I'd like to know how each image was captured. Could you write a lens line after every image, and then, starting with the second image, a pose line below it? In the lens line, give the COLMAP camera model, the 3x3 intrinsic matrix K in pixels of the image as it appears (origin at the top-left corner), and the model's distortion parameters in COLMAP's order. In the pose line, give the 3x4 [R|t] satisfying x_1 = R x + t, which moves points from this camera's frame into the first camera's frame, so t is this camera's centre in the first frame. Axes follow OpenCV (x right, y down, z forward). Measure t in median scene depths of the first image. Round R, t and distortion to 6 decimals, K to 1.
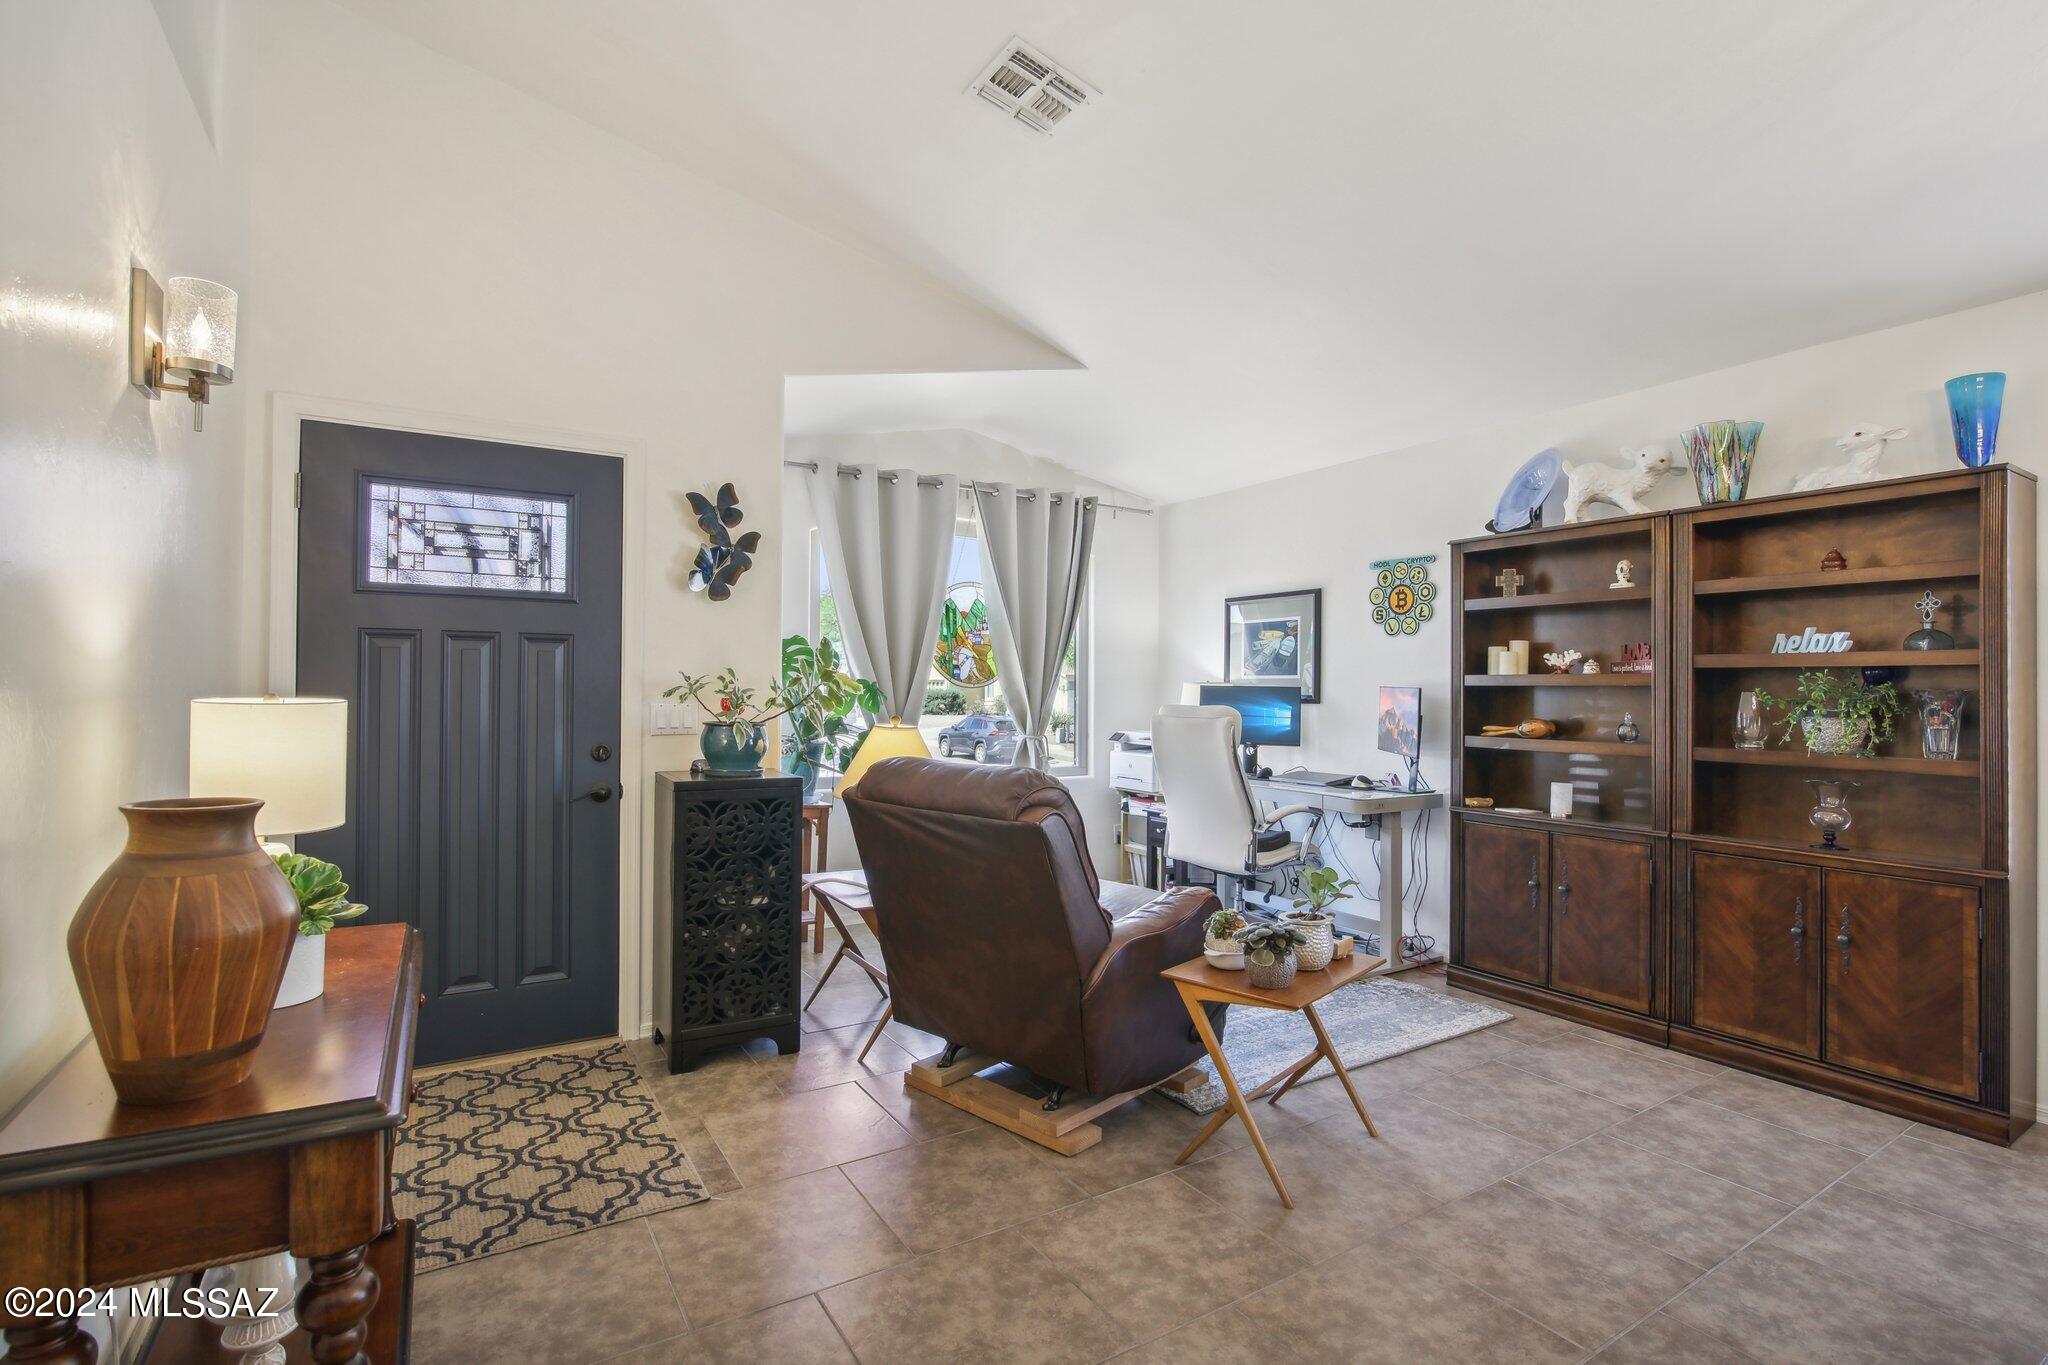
lens RADIAL K [[956.2, 0, 1084.2], [0, 956.2, 681.3], [0, 0, 1]] dist [-0.012980, 0.000086]
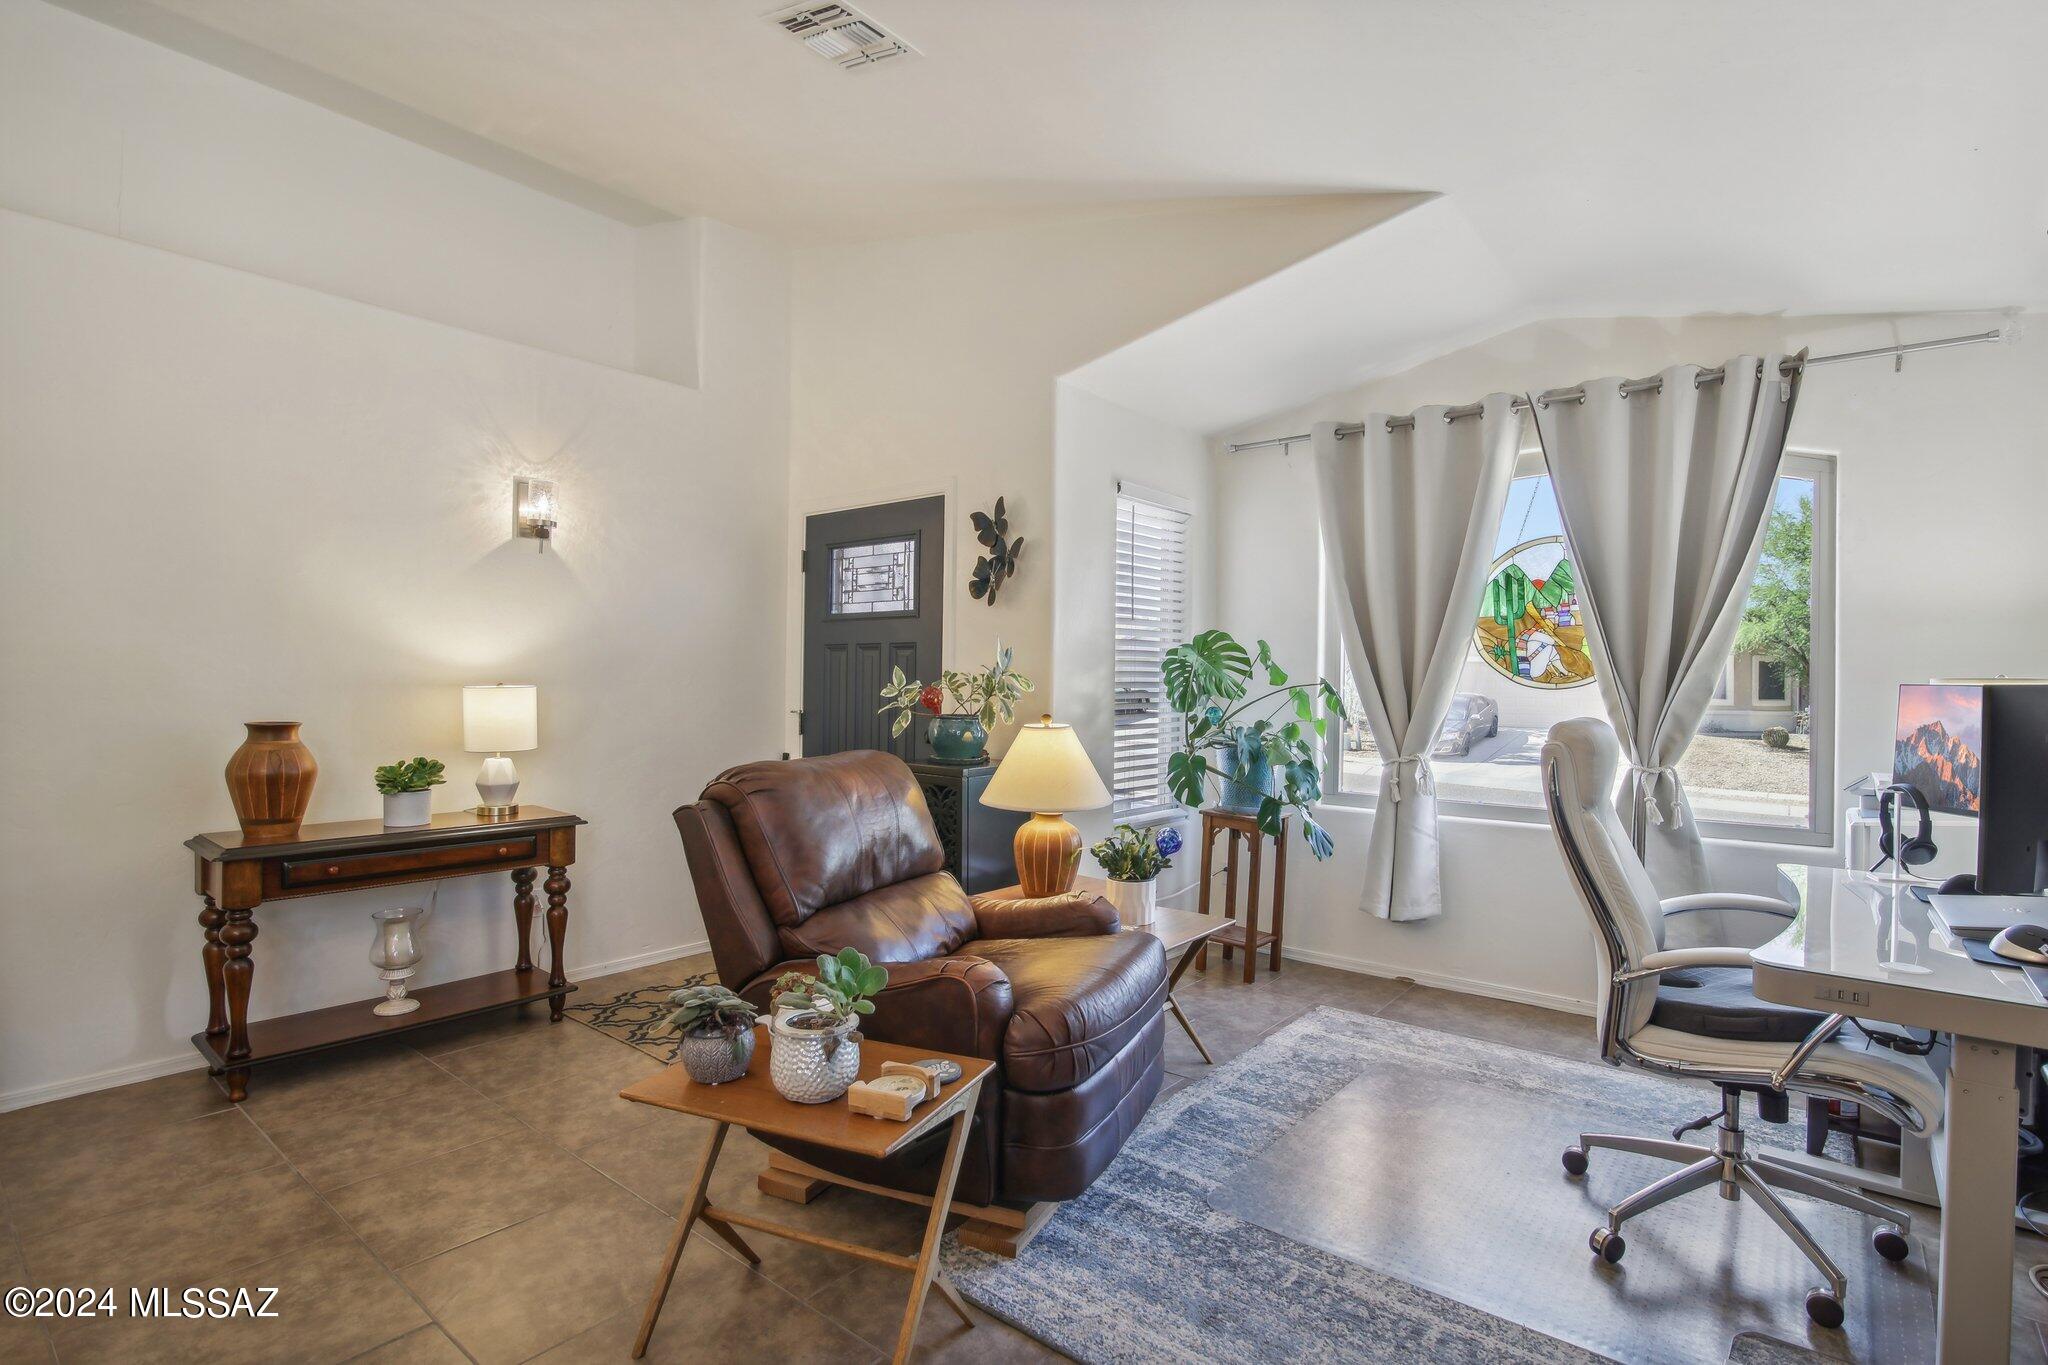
lens RADIAL K [[951.7, 0, 1024.0], [0, 951.7, 682.5], [0, 0, 1]] dist [-0.016214, -0.000283]
pose [[0.322635, -0.000849, -0.946523, 0.666092], [-0.001710, 0.999997, -0.001480, 0.005955], [0.946522, 0.002096, 0.322632, 0.675114]]
